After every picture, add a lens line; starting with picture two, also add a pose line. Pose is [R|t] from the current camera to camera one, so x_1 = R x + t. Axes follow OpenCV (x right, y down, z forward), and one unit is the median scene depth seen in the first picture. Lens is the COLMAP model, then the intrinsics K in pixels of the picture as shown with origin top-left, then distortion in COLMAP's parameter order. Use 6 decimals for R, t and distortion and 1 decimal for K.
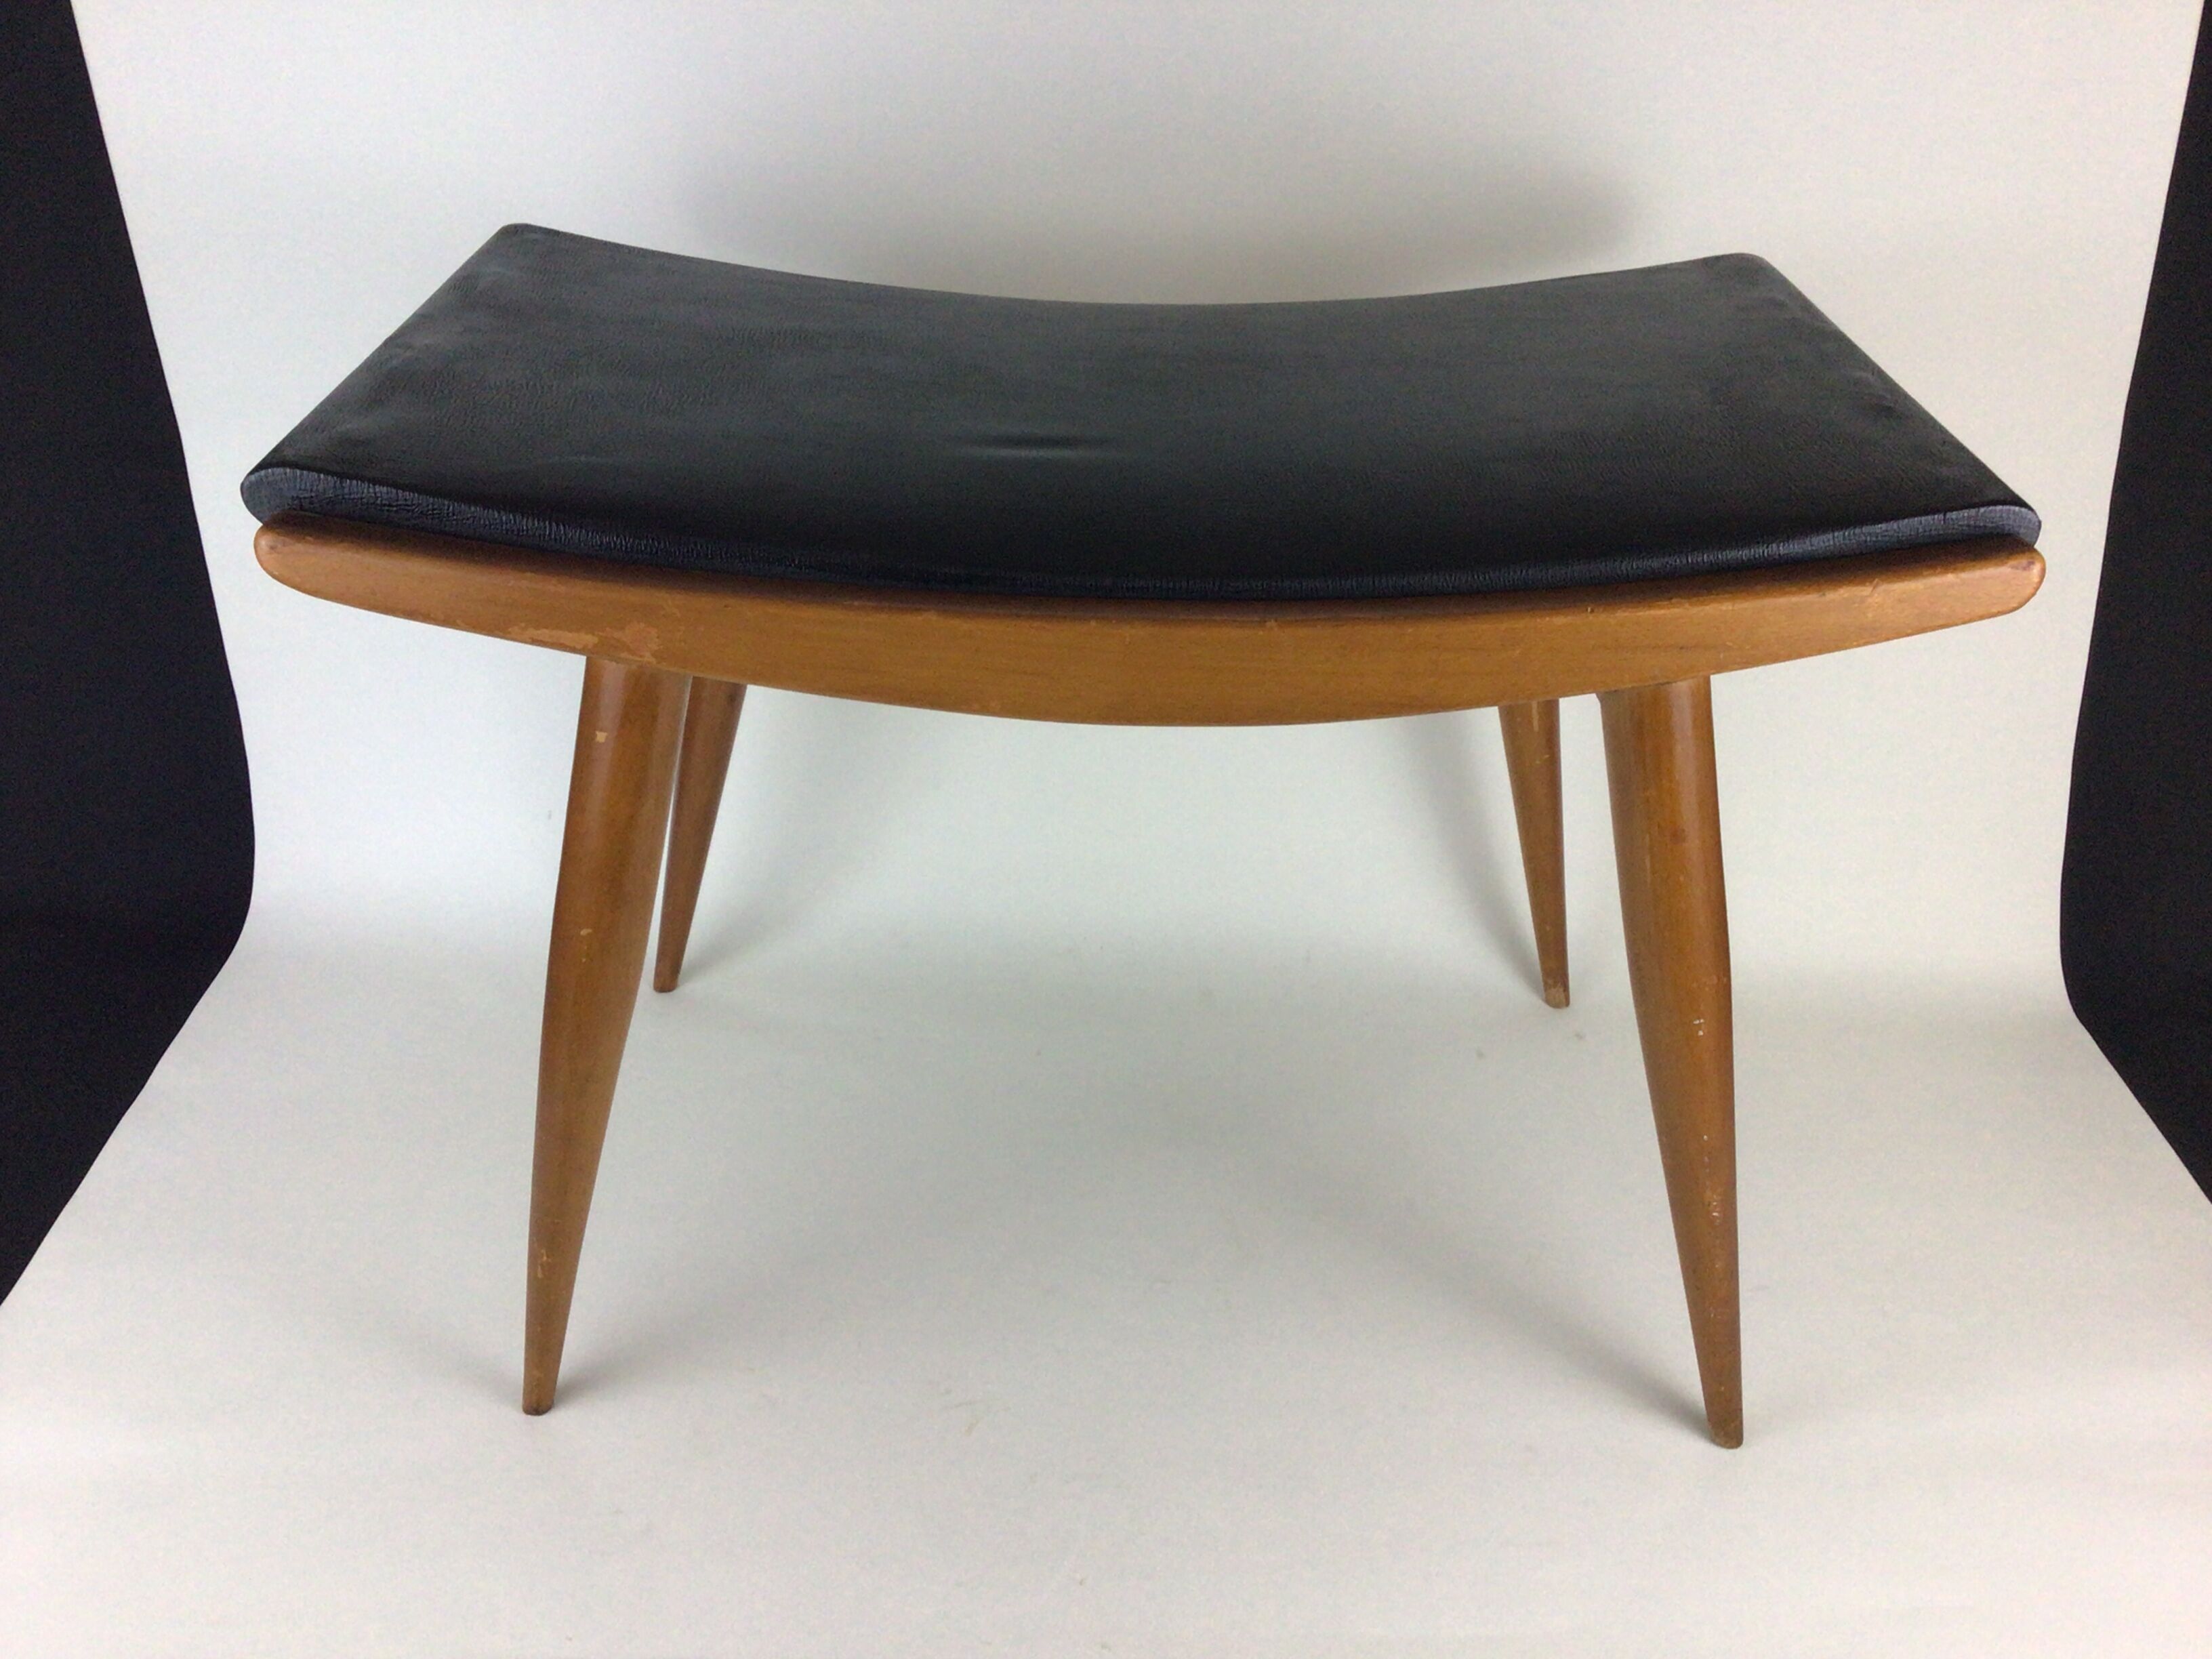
lens RADIAL K [[3101.2, 0, 1097.6], [0, 3101.2, 822.1], [0, 0, 1]] dist [0.440095, 0.000000]
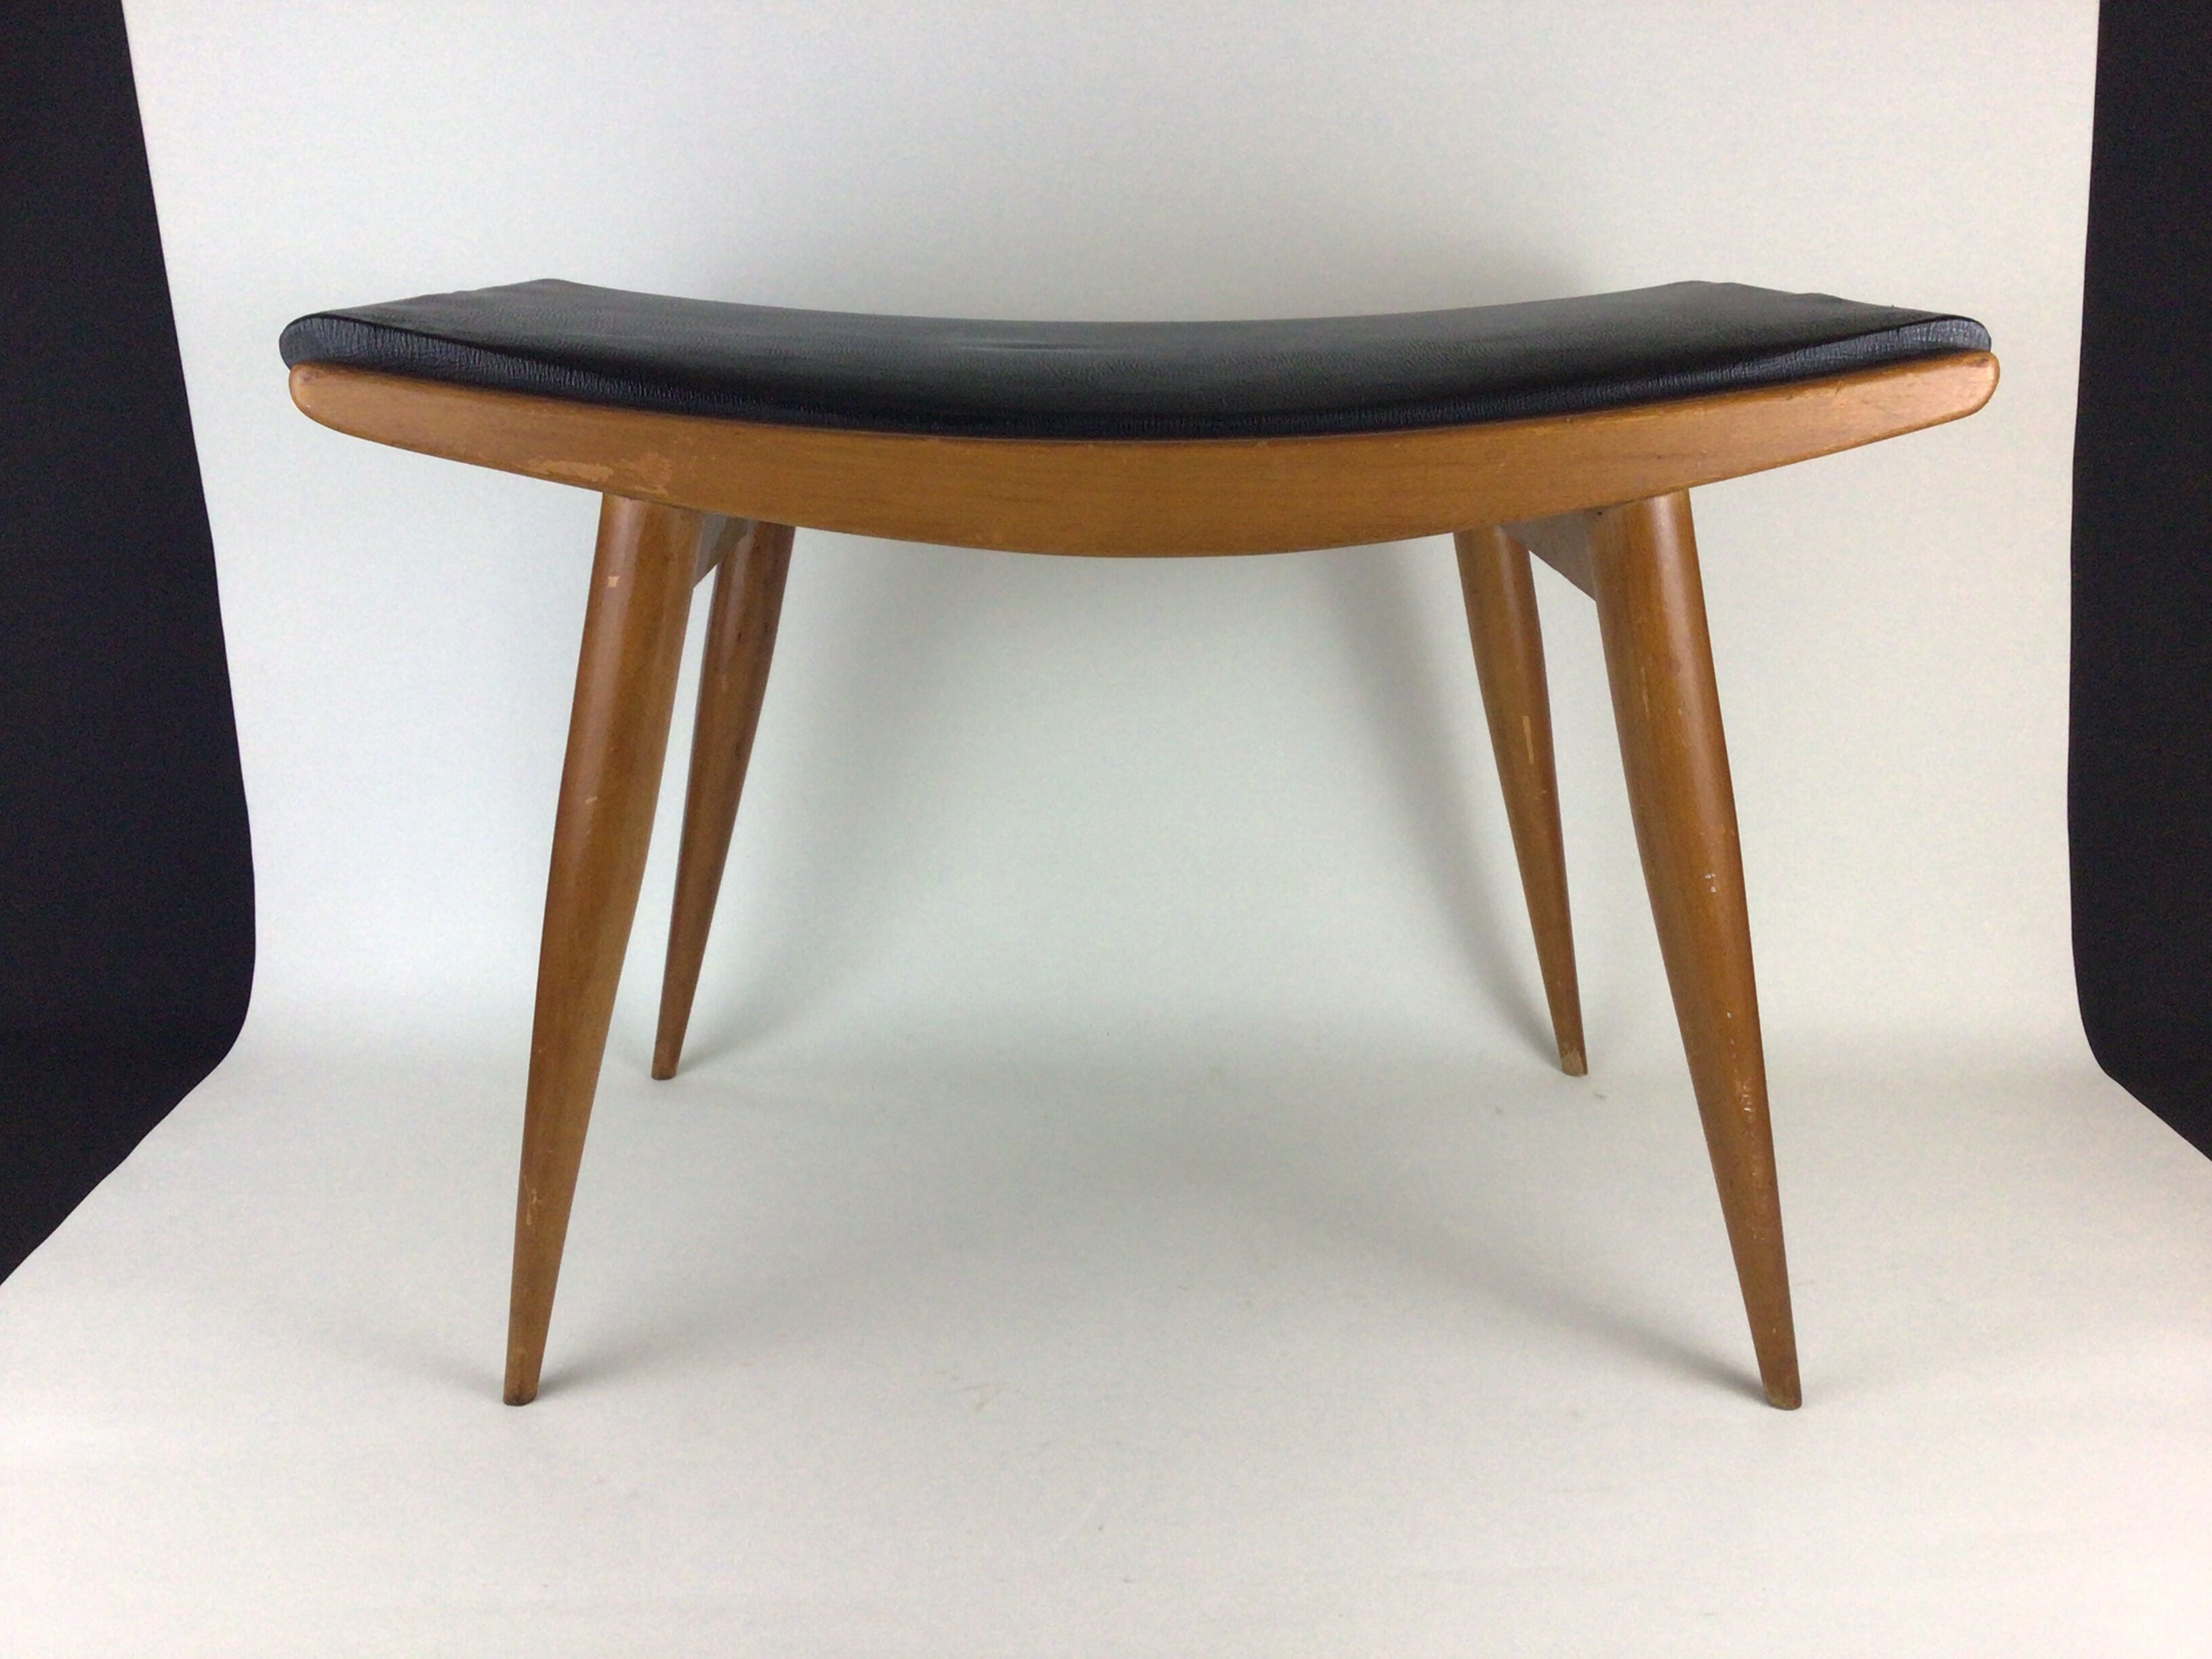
lens RADIAL K [[3101.2, 0, 1098.4], [0, 3101.2, 830.4], [0, 0, 1]] dist [0.440095, 0.000000]
pose [[0.999764, -0.021223, 0.004703, -0.006115], [0.021476, 0.930872, -0.364714, 0.408690], [0.003363, 0.364729, 0.931108, 0.071161]]
